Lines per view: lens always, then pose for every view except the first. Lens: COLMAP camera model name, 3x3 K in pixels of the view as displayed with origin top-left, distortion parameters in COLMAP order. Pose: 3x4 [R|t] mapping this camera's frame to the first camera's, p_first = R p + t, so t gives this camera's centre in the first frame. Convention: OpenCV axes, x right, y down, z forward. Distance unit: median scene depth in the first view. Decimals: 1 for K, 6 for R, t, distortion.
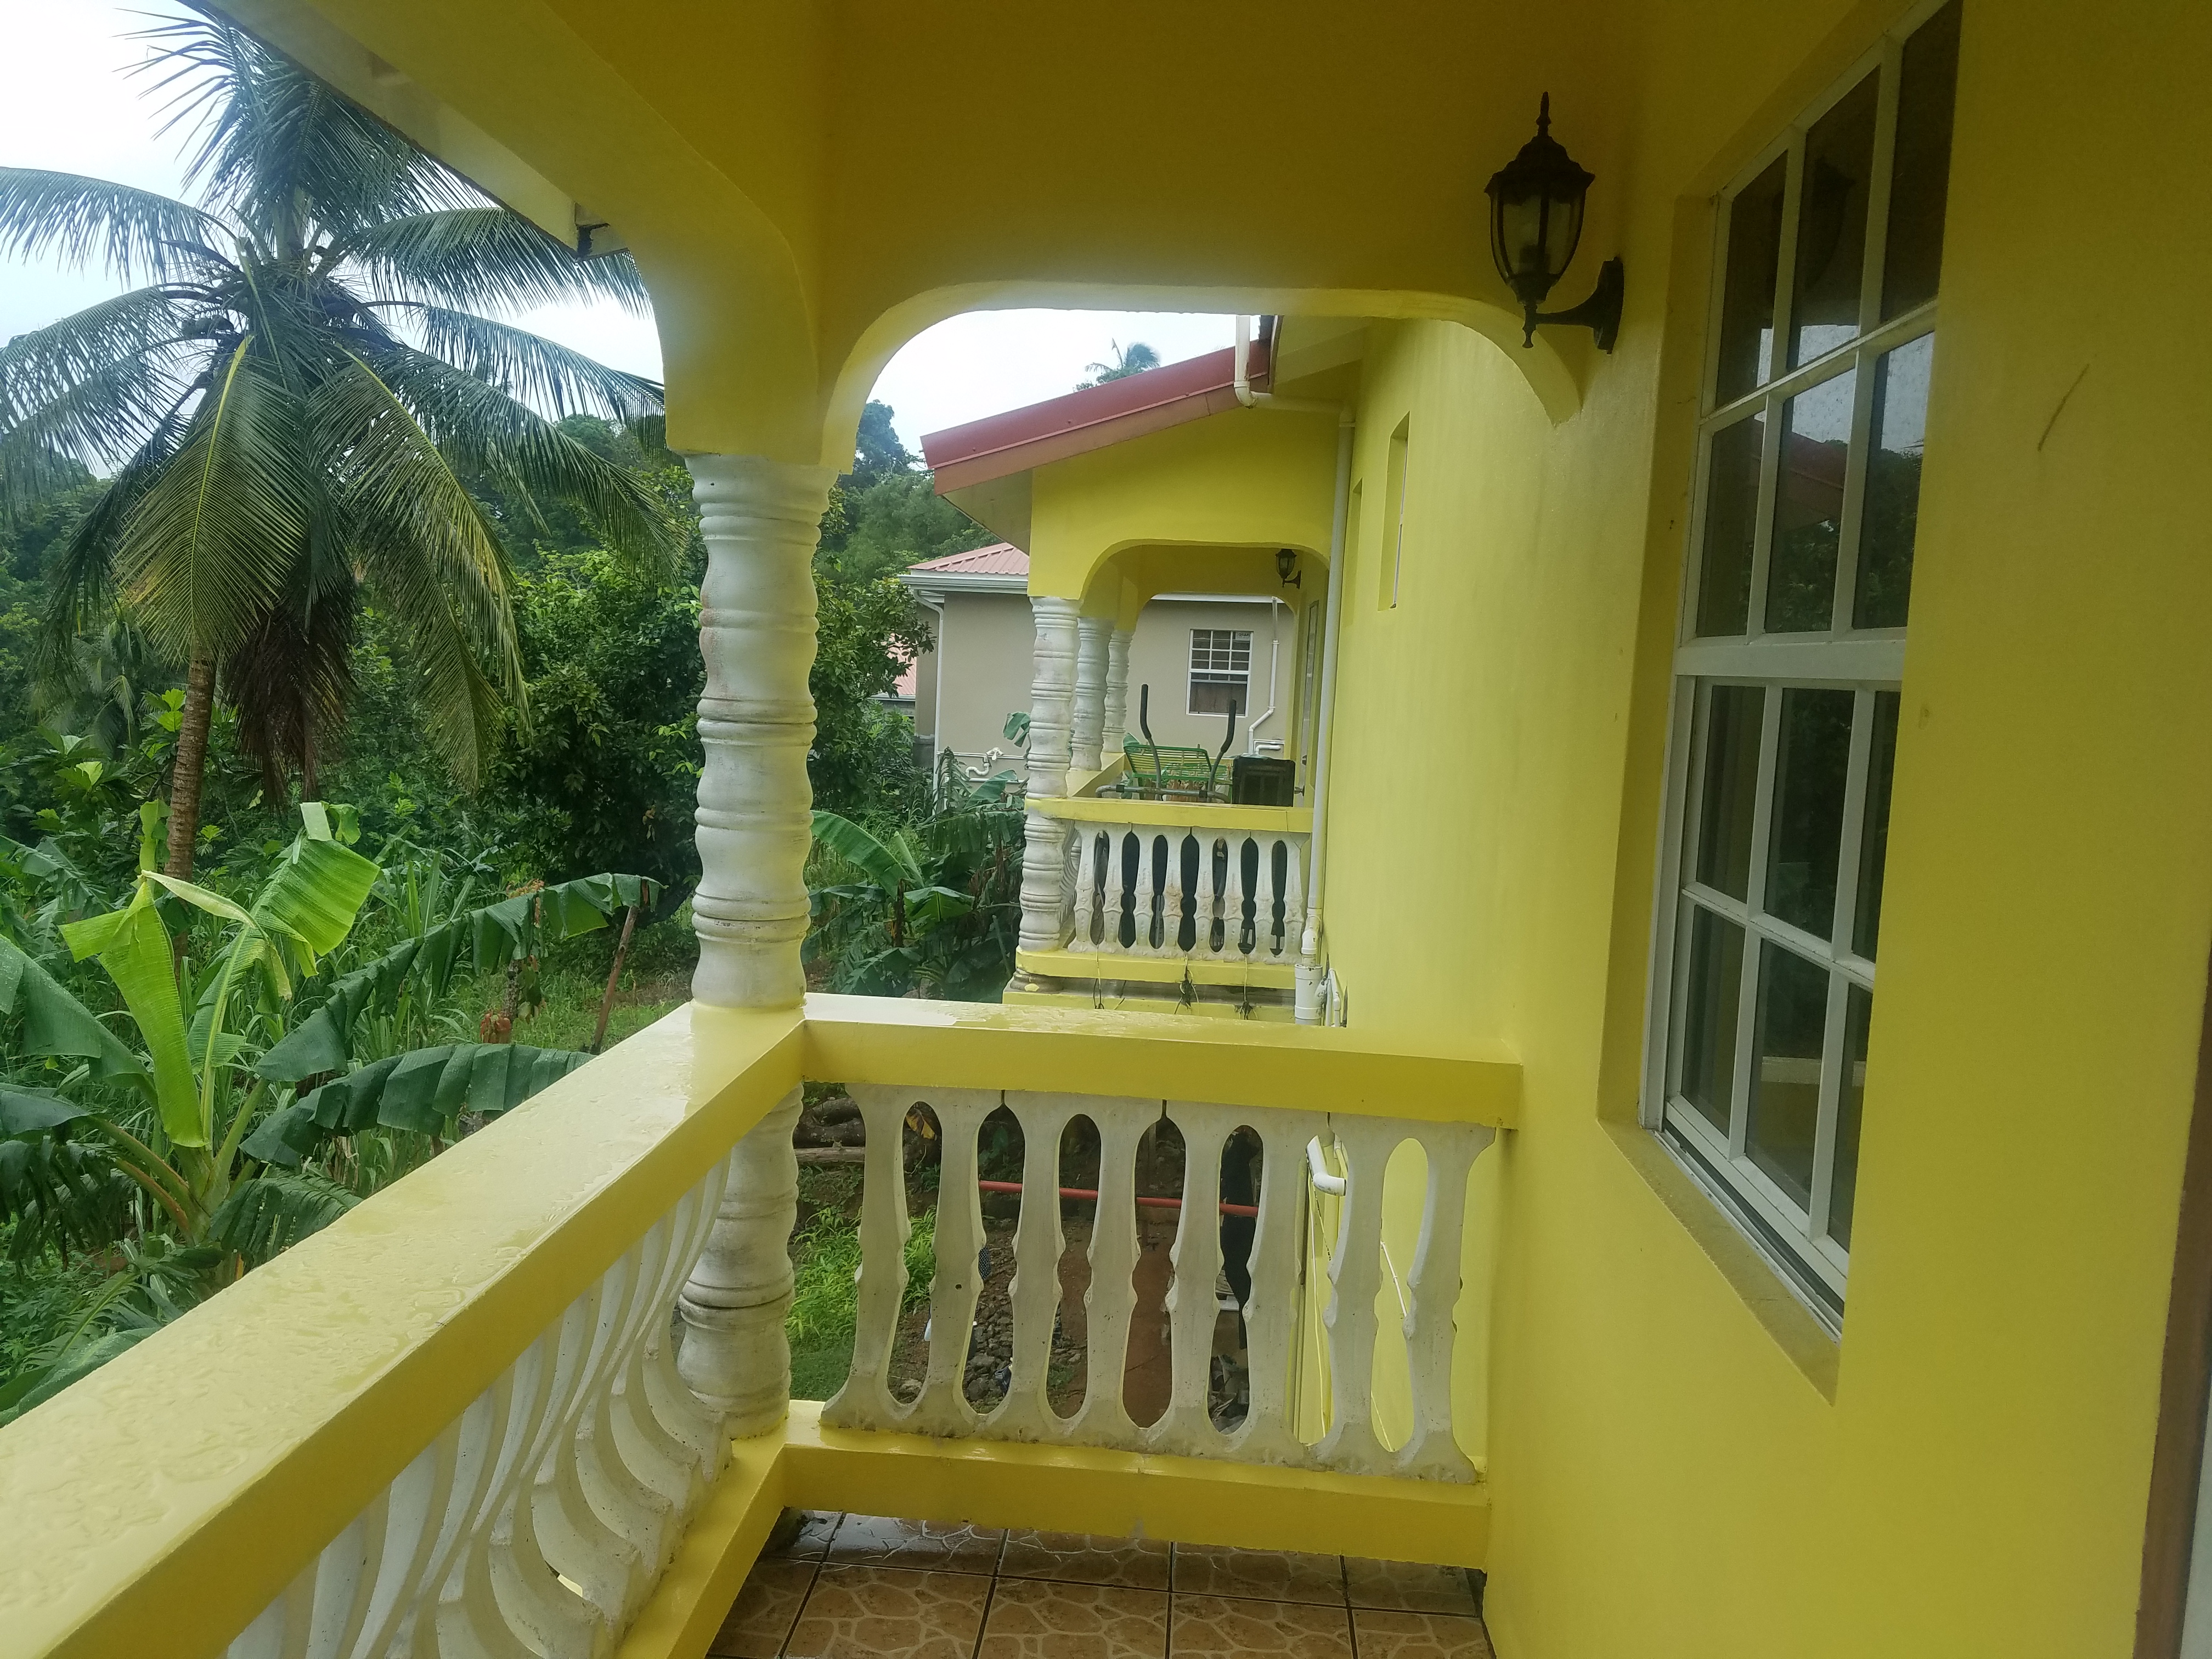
lens RADIAL K [[1712.3, 0, 1183.0], [0, 1712.3, 824.5], [0, 0, 1]] dist [0.082386, -0.177432]
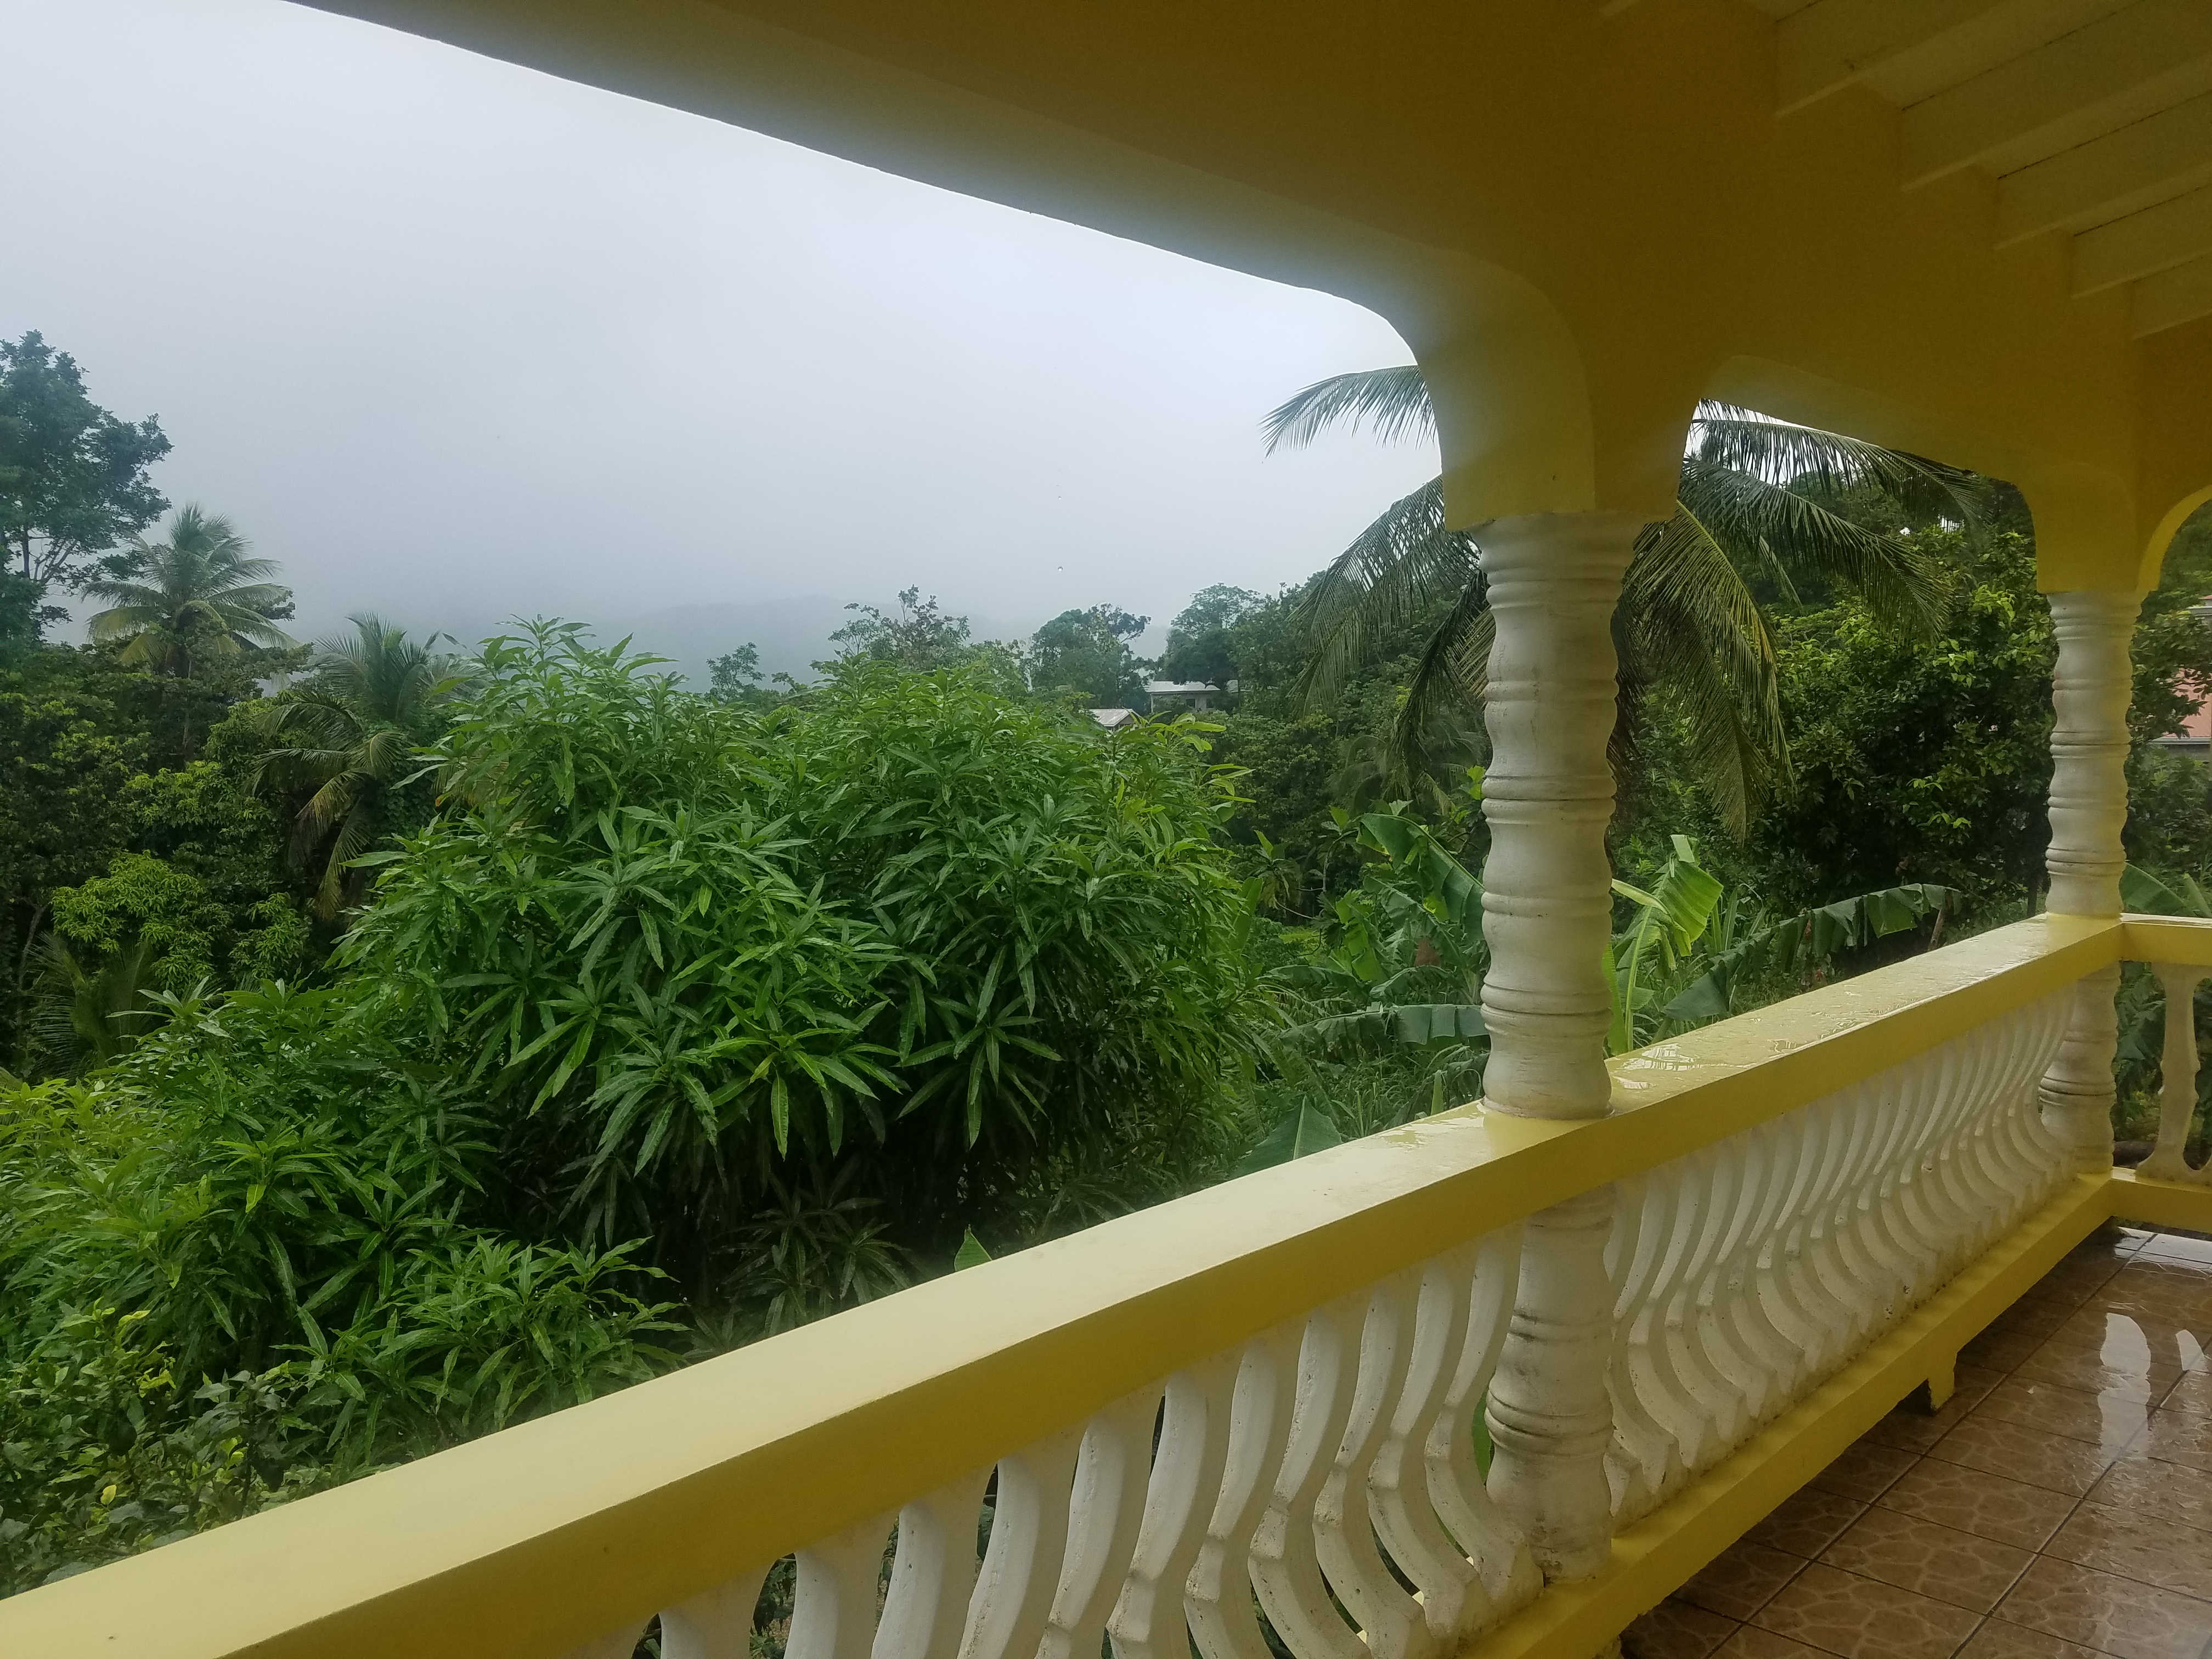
lens RADIAL K [[1720.1, 0, 1105.7], [0, 1720.1, 864.8], [0, 0, 1]] dist [0.144158, -0.176006]
pose [[0.756242, -0.003606, -0.654282, 0.022789], [-0.006000, 0.999905, -0.012445, 0.012577], [0.654265, 0.013337, 0.756148, -0.137717]]
